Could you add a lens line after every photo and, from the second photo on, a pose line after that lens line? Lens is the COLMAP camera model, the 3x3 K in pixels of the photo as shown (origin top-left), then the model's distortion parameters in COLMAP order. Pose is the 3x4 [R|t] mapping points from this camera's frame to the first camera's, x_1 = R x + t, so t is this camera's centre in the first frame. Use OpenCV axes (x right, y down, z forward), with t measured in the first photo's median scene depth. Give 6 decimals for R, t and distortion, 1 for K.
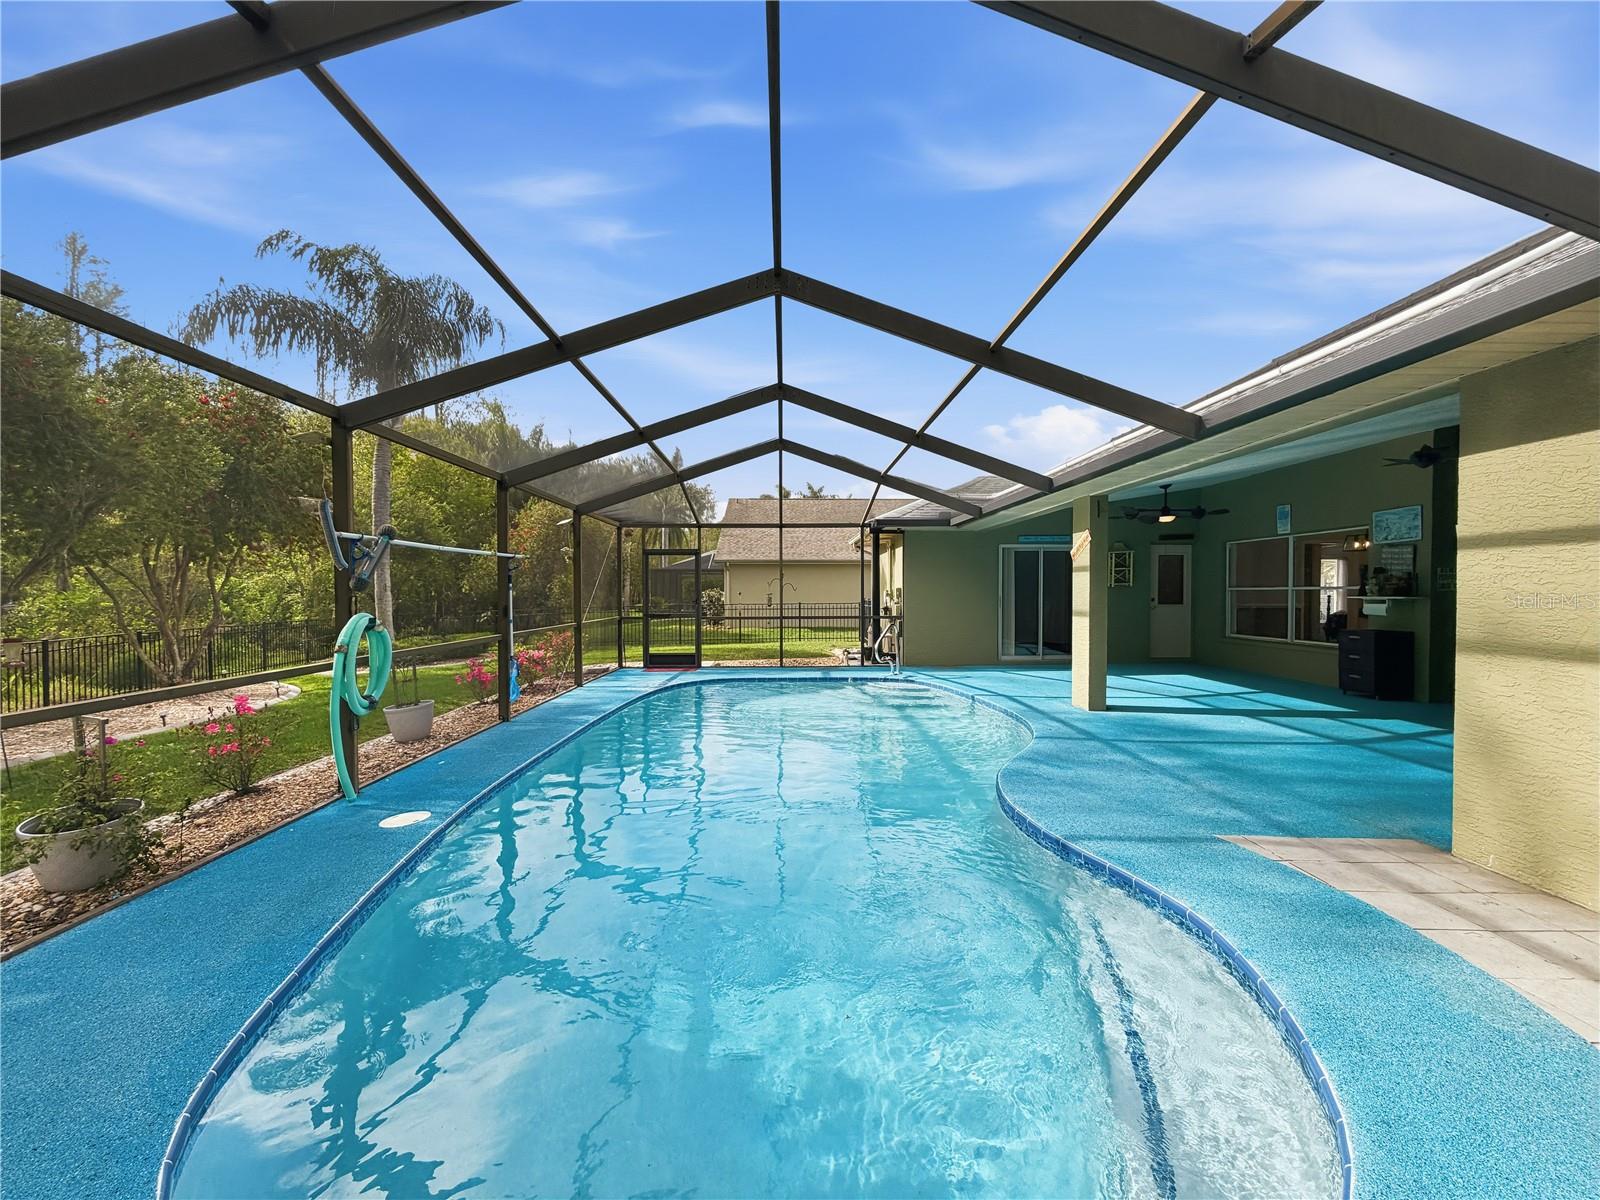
lens RADIAL K [[636.7, 0, 797.4], [0, 636.7, 602.7], [0, 0, 1]] dist [-0.000156, -0.000509]
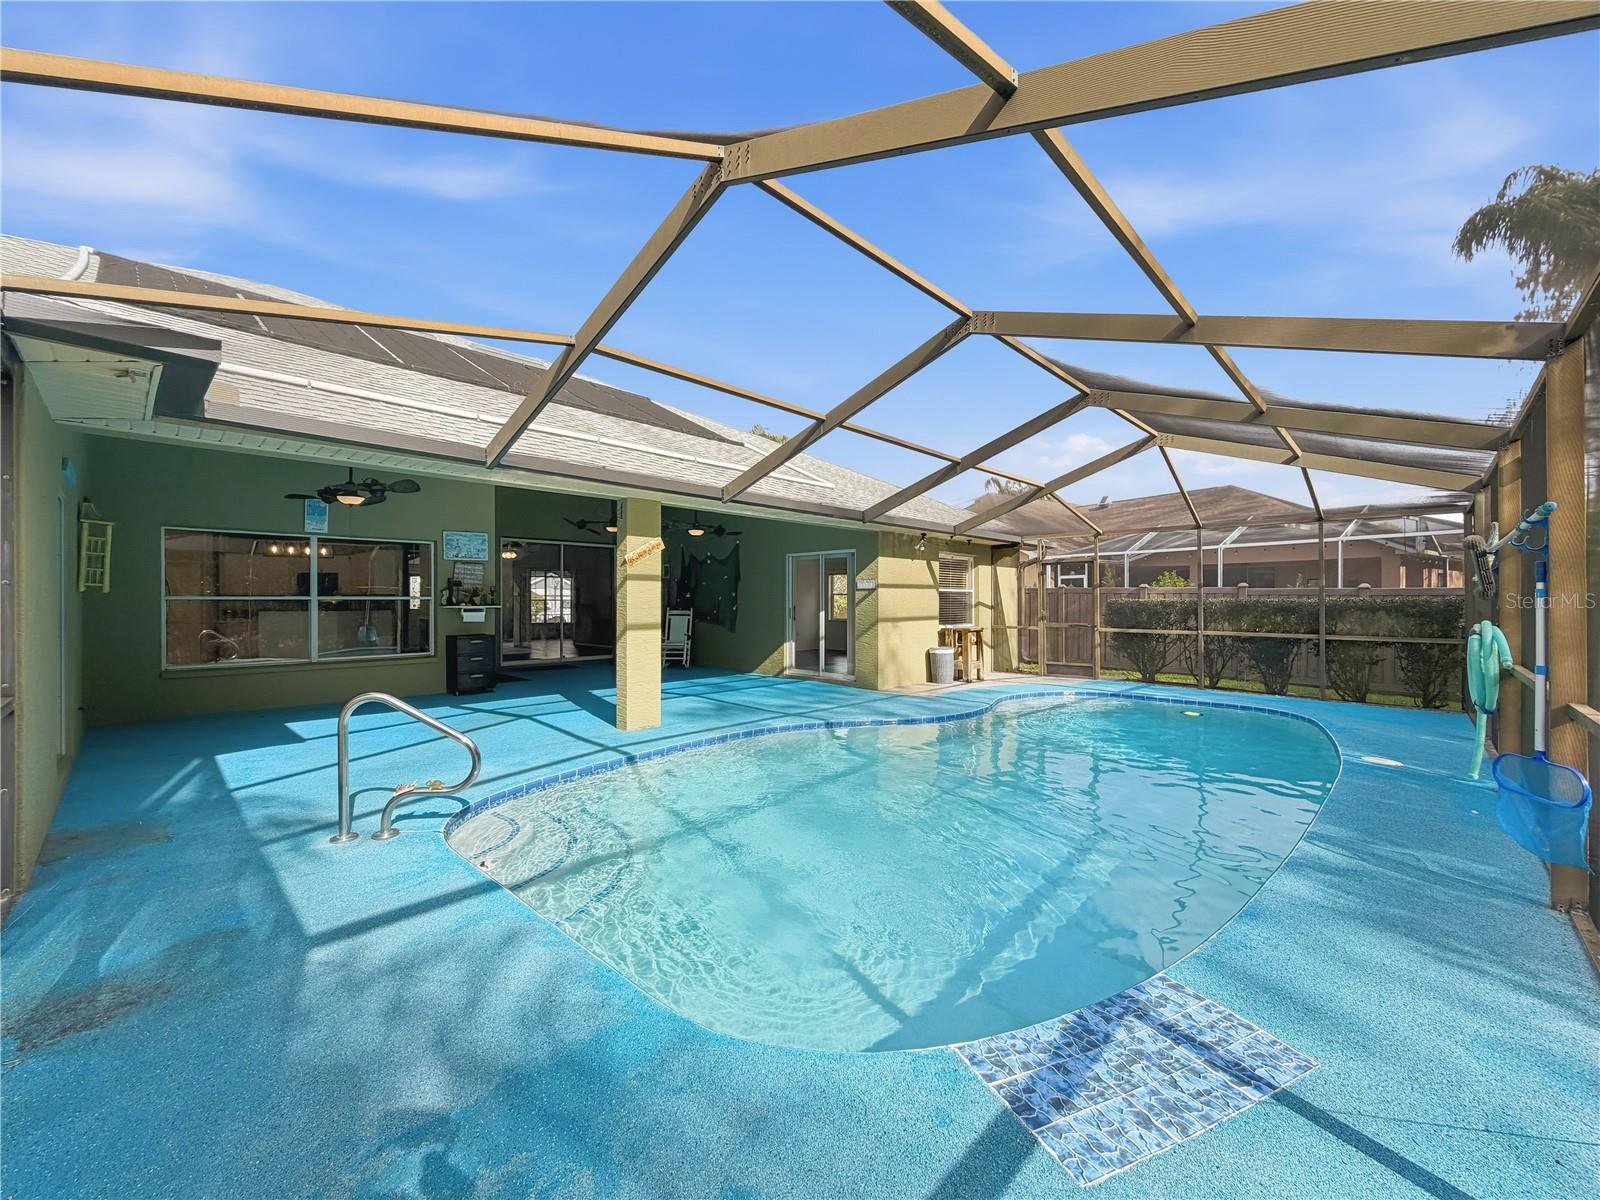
lens RADIAL K [[636.7, 0, 797.0], [0, 636.7, 598.8], [0, 0, 1]] dist [-0.000156, -0.000509]
pose [[-0.703880, 0.004927, 0.710302, -0.266800], [0.013154, 0.999895, 0.006100, -0.017882], [-0.710197, 0.013637, -0.703871, 1.108933]]
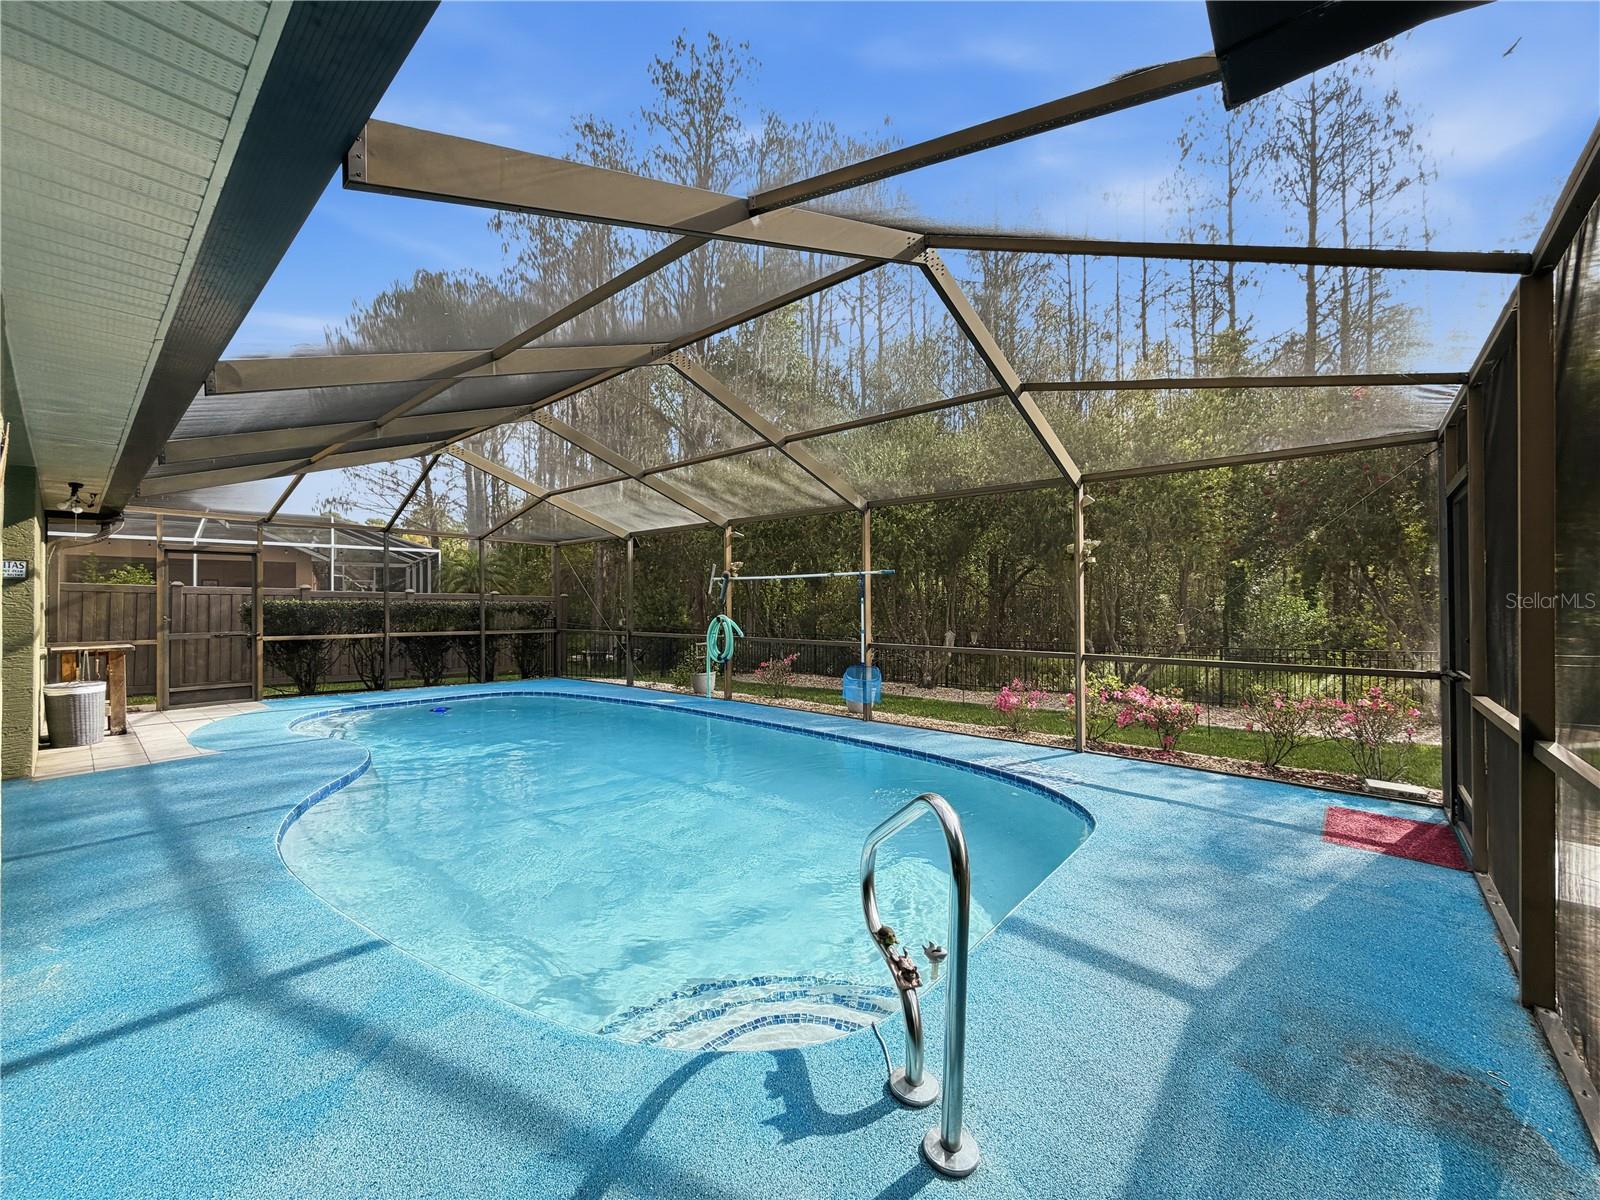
lens RADIAL K [[636.7, 0, 793.7], [0, 636.7, 597.6], [0, 0, 1]] dist [-0.000156, -0.000509]
pose [[-0.674771, -0.005419, -0.738007, 0.308859], [-0.012196, 0.999918, 0.003808, -0.021305], [0.737926, 0.011570, -0.674782, 1.115157]]
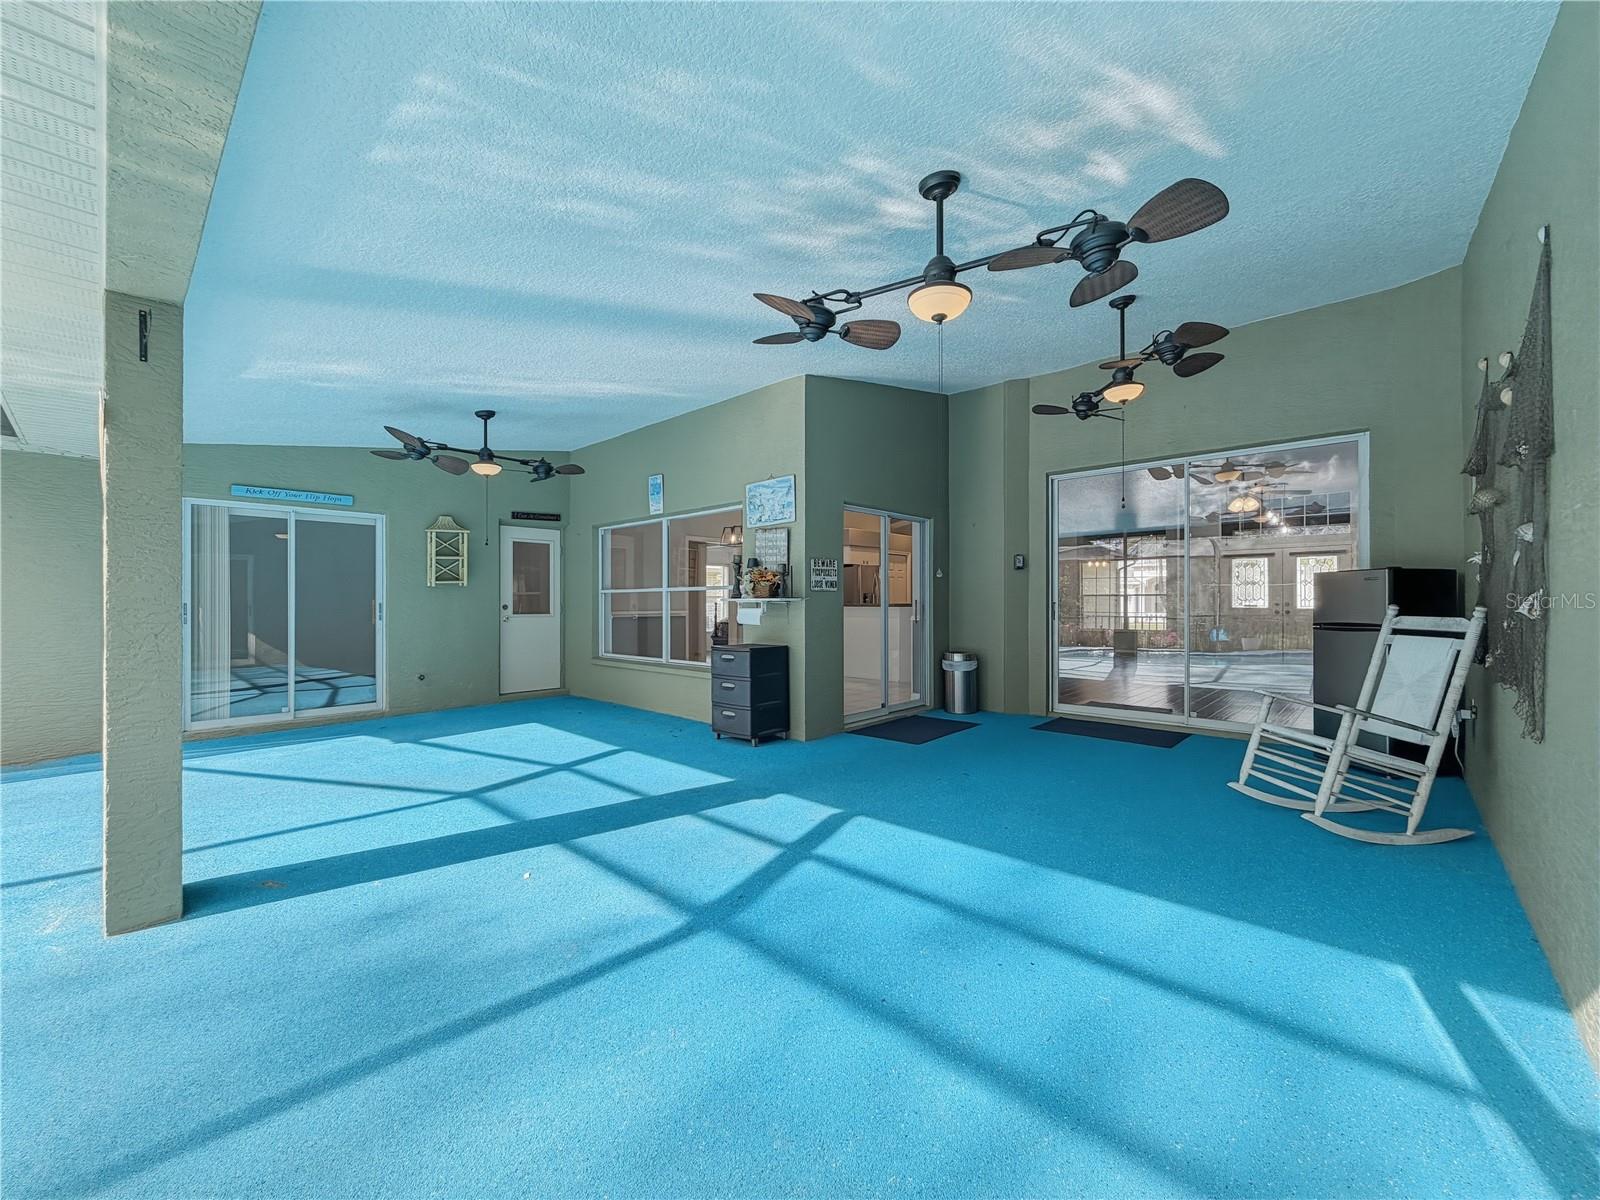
lens RADIAL K [[636.7, 0, 797.6], [0, 636.7, 603.2], [0, 0, 1]] dist [-0.000156, -0.000509]
pose [[0.693534, -0.002577, 0.720419, 0.341502], [0.014624, 0.999838, -0.010501, 0.003029], [-0.720275, 0.017818, 0.693460, 0.369431]]
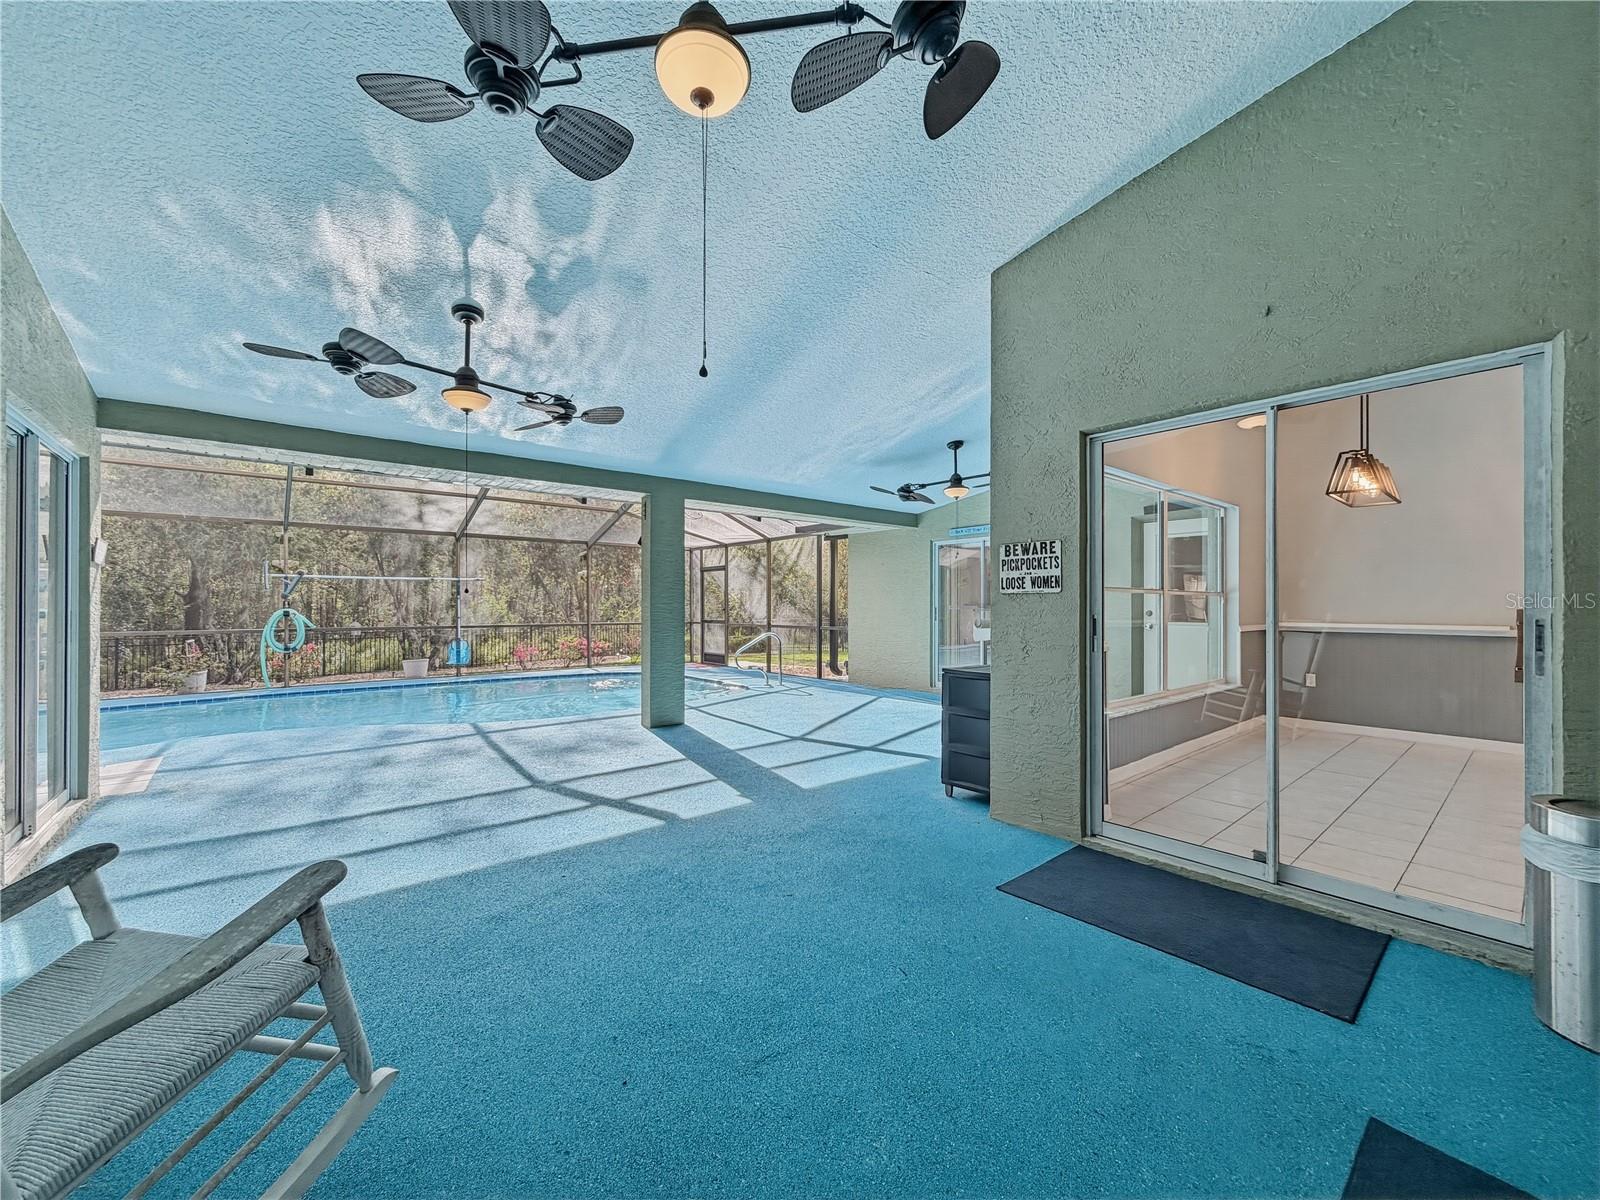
lens RADIAL K [[636.7, 0, 795.5], [0, 636.7, 601.0], [0, 0, 1]] dist [-0.000156, -0.000509]
pose [[0.621954, -0.001851, -0.783052, 0.973020], [-0.015500, 0.999772, -0.014675, -0.002468], [0.782900, 0.021264, 0.621784, 0.428203]]
